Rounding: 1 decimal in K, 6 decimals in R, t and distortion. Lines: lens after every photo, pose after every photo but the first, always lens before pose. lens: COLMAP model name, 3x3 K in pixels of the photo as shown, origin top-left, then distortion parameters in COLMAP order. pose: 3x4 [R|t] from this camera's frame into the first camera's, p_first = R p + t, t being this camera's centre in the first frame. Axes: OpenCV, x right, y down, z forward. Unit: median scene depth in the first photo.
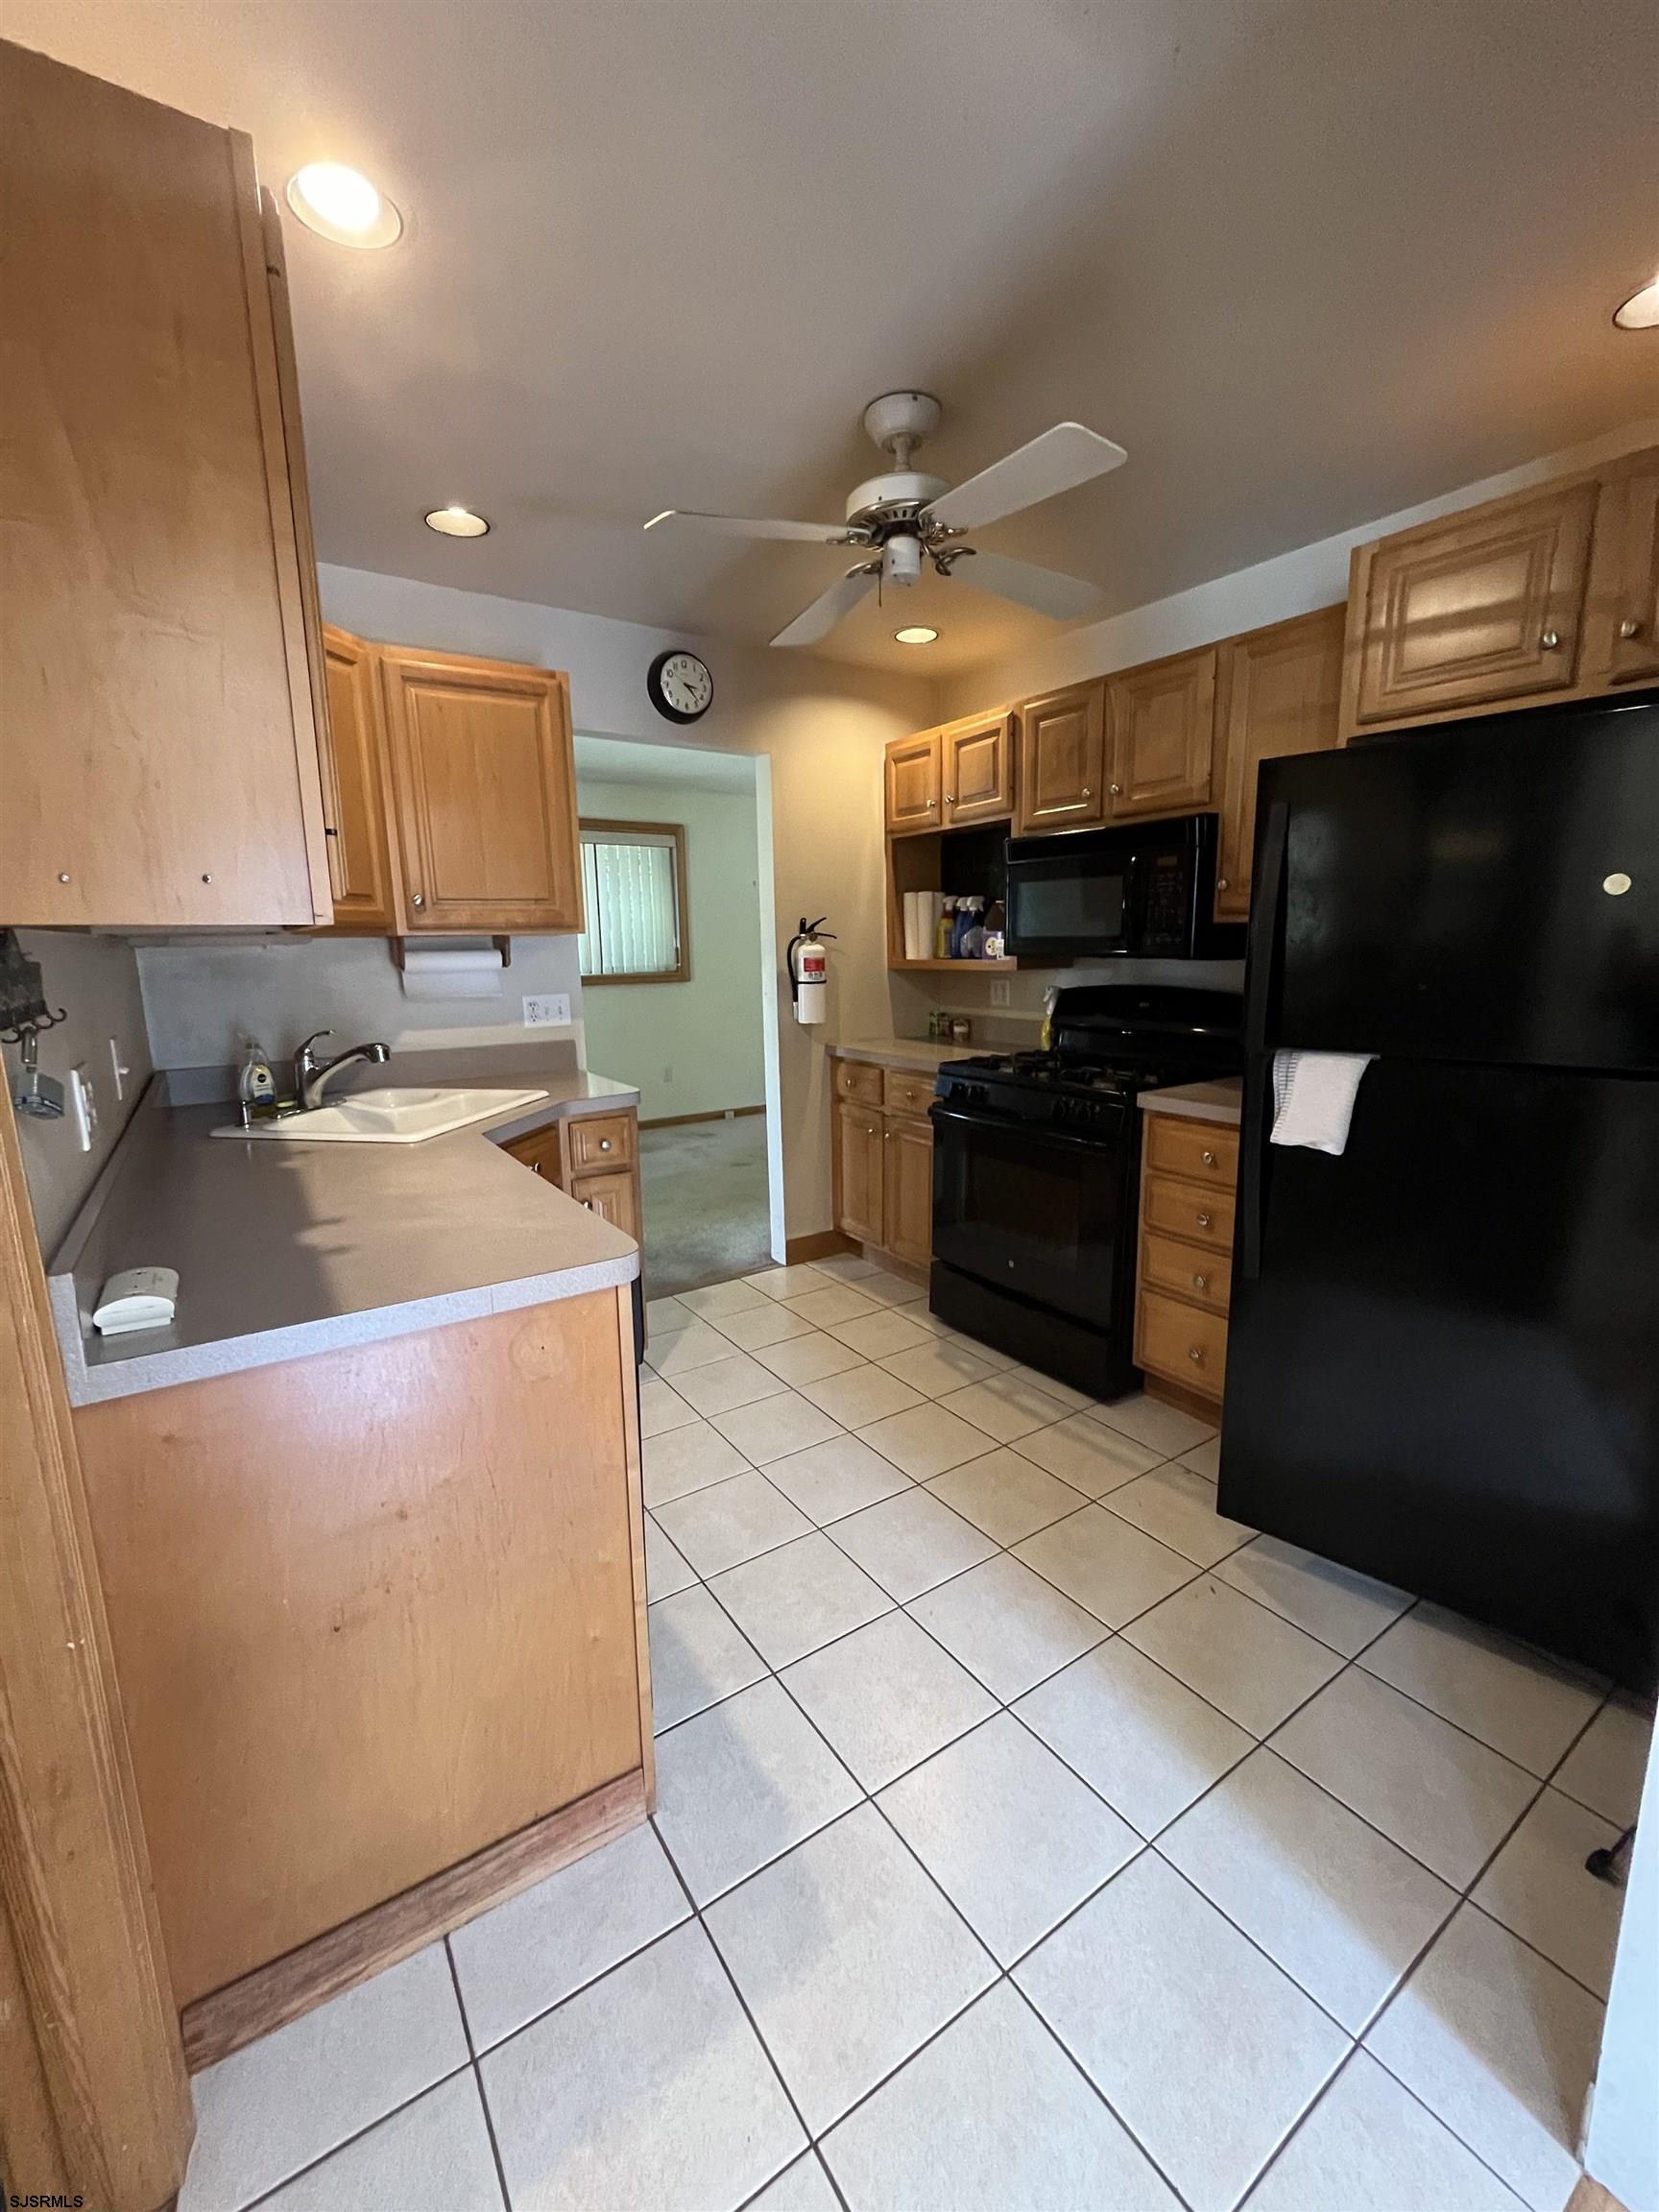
lens RADIAL K [[884.9, 0, 834.4], [0, 884.9, 1094.1], [0, 0, 1]] dist [-0.000890, -0.000952]
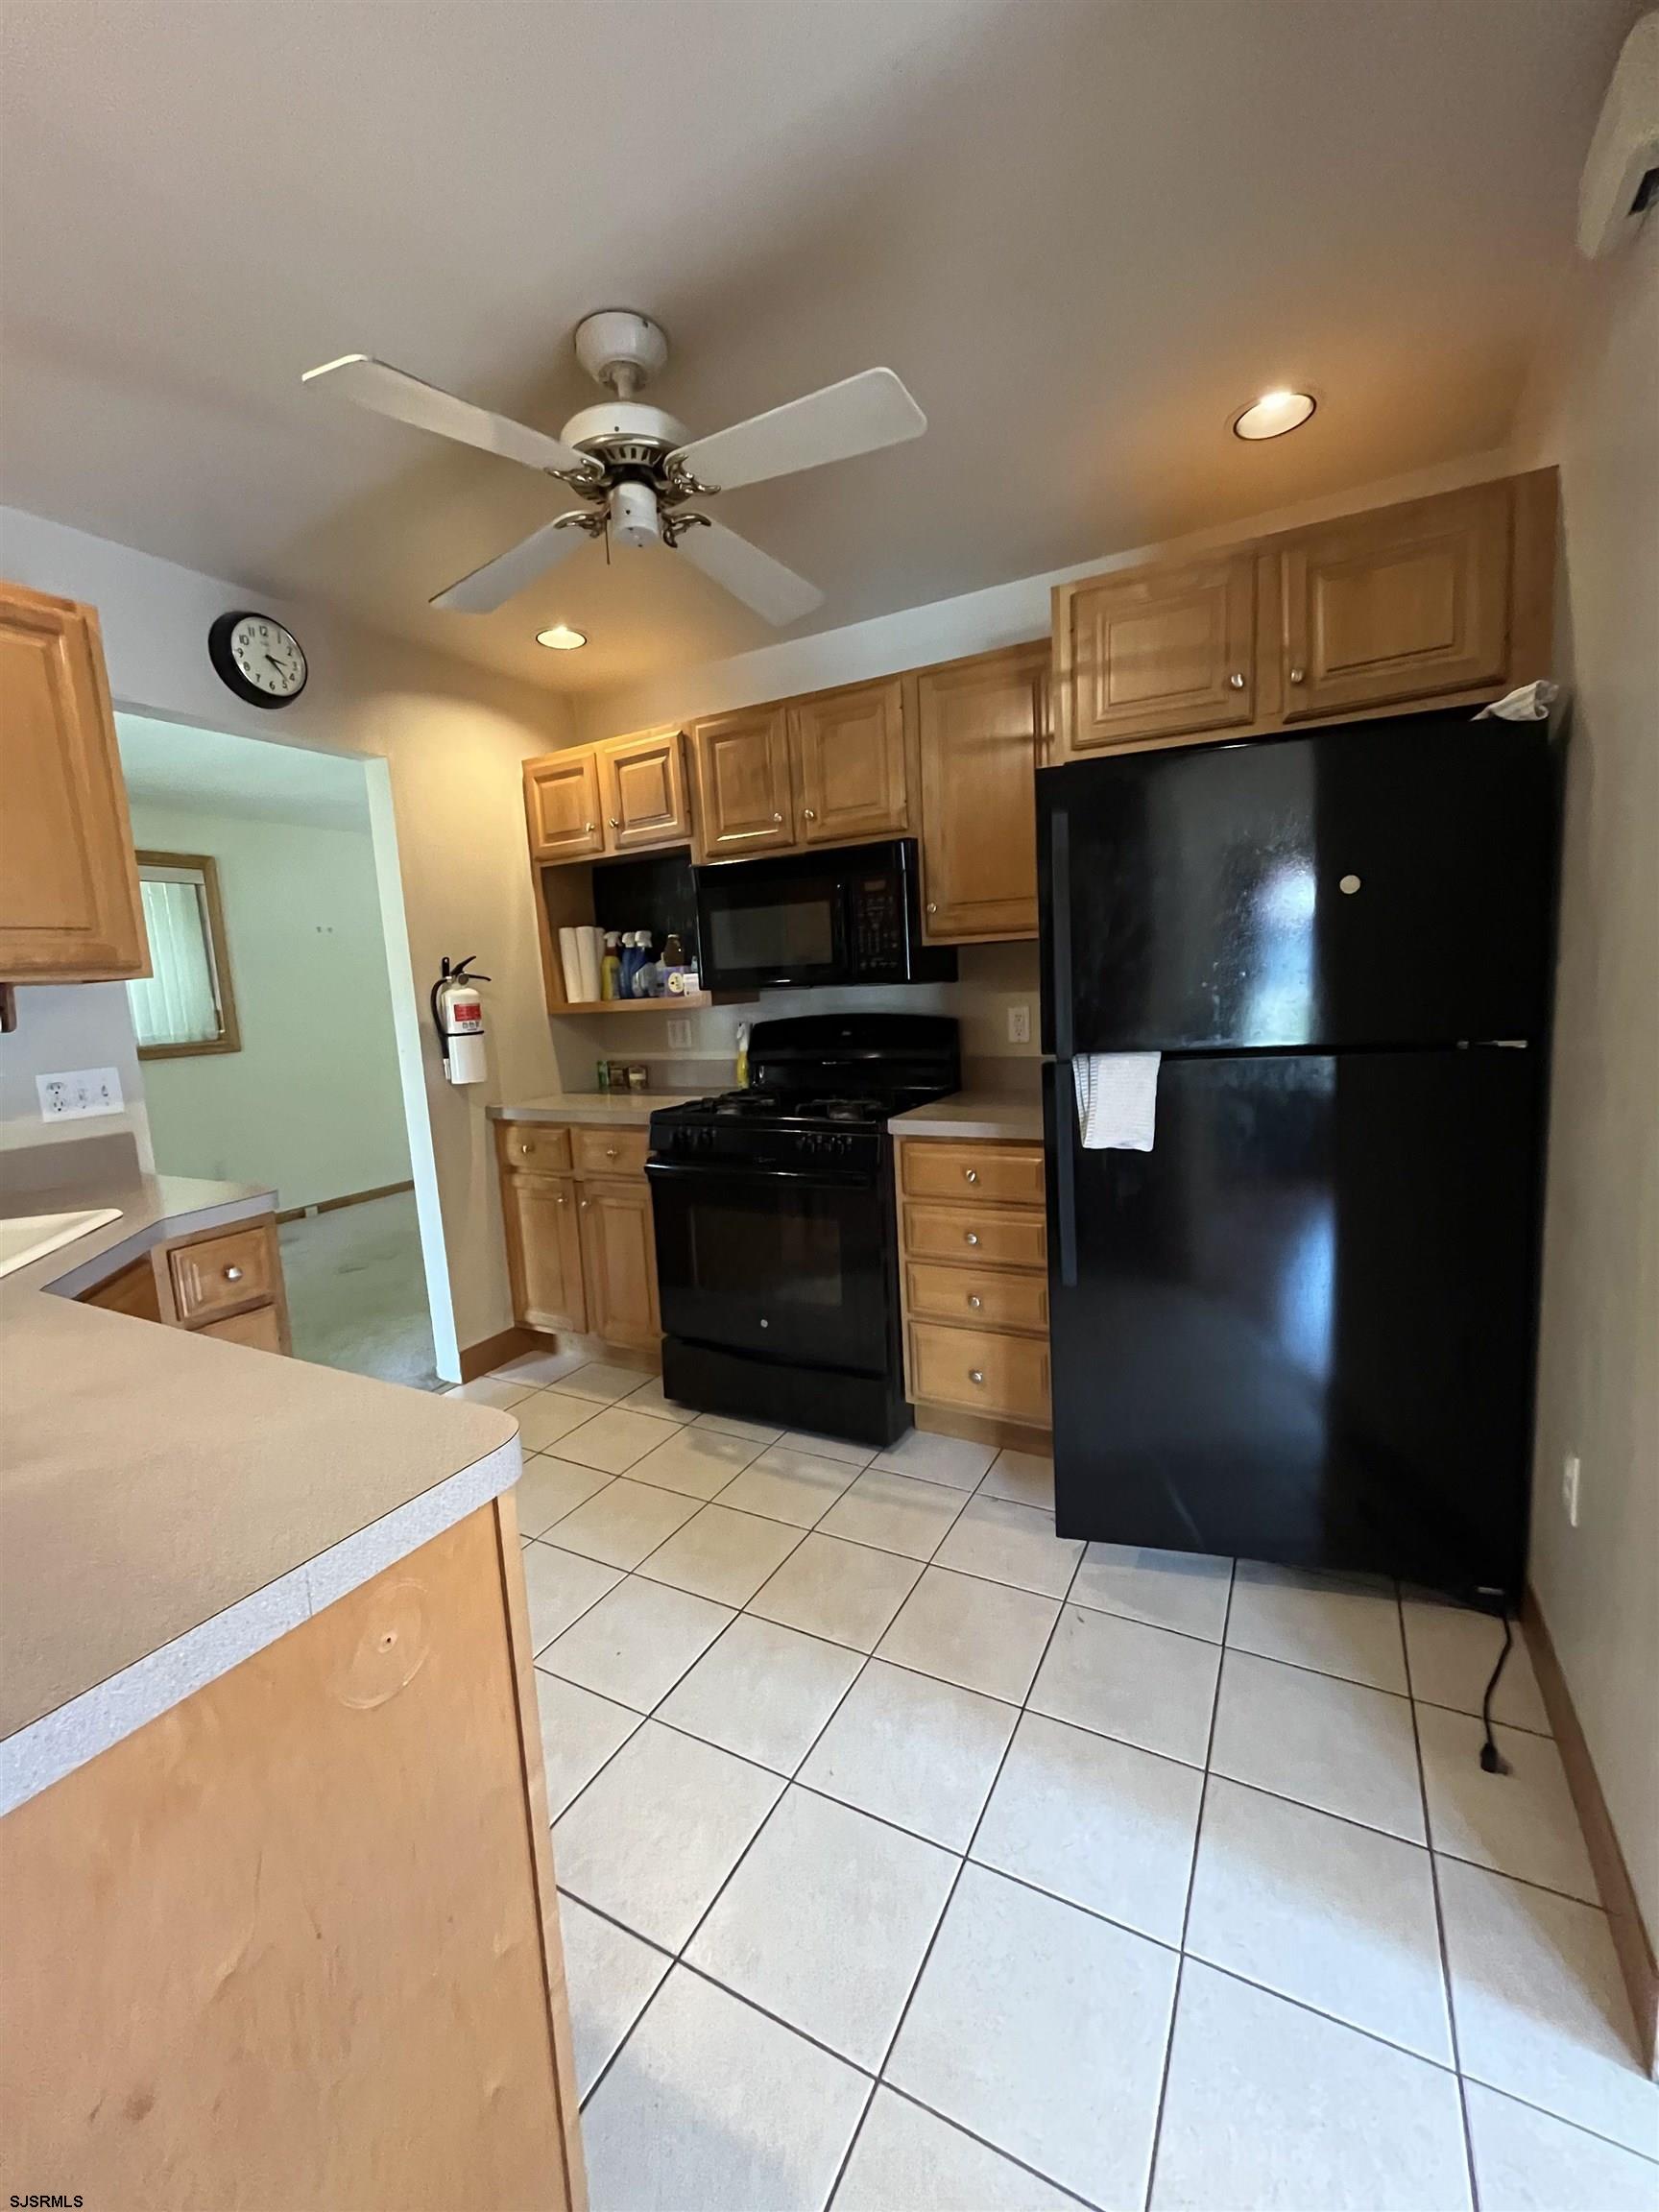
lens RADIAL K [[884.9, 0, 831.3], [0, 884.9, 1096.2], [0, 0, 1]] dist [-0.000890, -0.000952]
pose [[0.889242, -0.091748, 0.448141, -0.135062], [0.117134, 0.992687, -0.029194, -0.005229], [-0.442185, 0.078453, 0.893486, 0.154008]]
